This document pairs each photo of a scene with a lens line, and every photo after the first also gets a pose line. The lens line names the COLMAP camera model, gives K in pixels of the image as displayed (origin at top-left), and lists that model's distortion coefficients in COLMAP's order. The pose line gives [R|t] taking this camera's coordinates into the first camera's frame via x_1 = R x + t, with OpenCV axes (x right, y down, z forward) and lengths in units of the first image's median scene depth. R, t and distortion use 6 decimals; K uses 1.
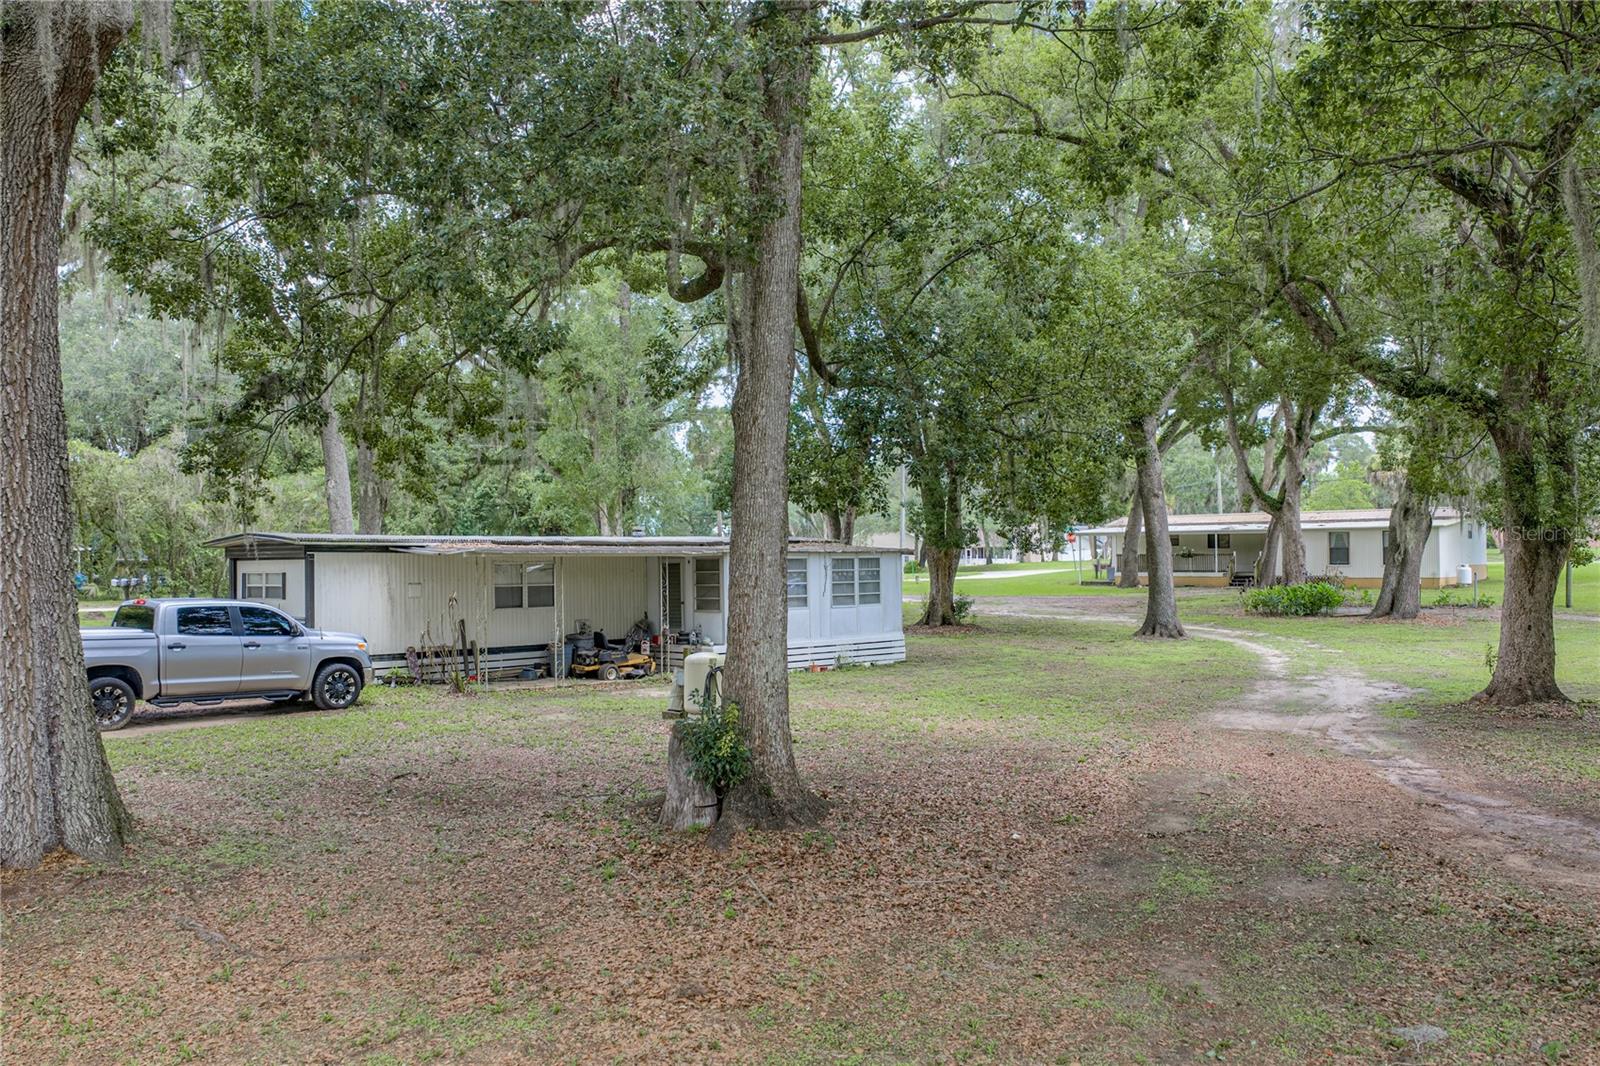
lens RADIAL K [[1322.4, 0, 799.6], [0, 1322.4, 537.5], [0, 0, 1]] dist [0.024913, 0.010834]
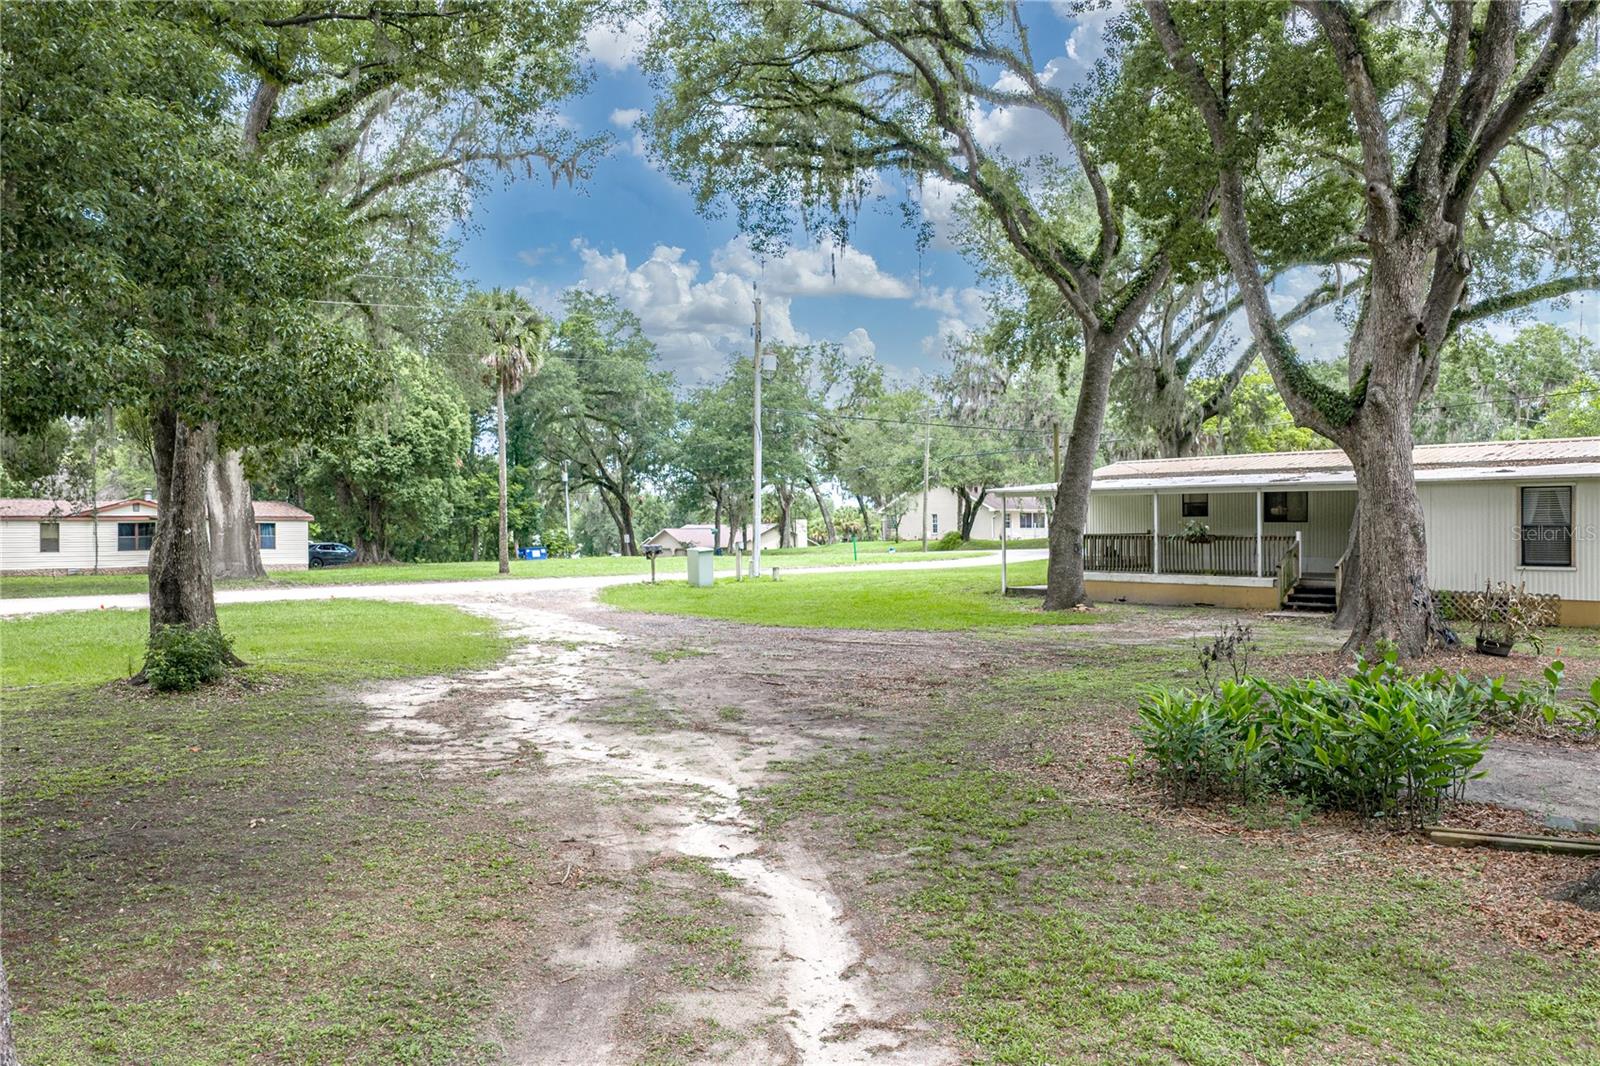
lens RADIAL K [[1322.4, 0, 799.8], [0, 1322.4, 536.4], [0, 0, 1]] dist [0.024913, 0.010834]
pose [[0.986516, 0.004747, -0.163596, 0.534240], [-0.000216, 0.999616, 0.027707, -0.000045], [0.163665, -0.027298, 0.986138, 1.208117]]
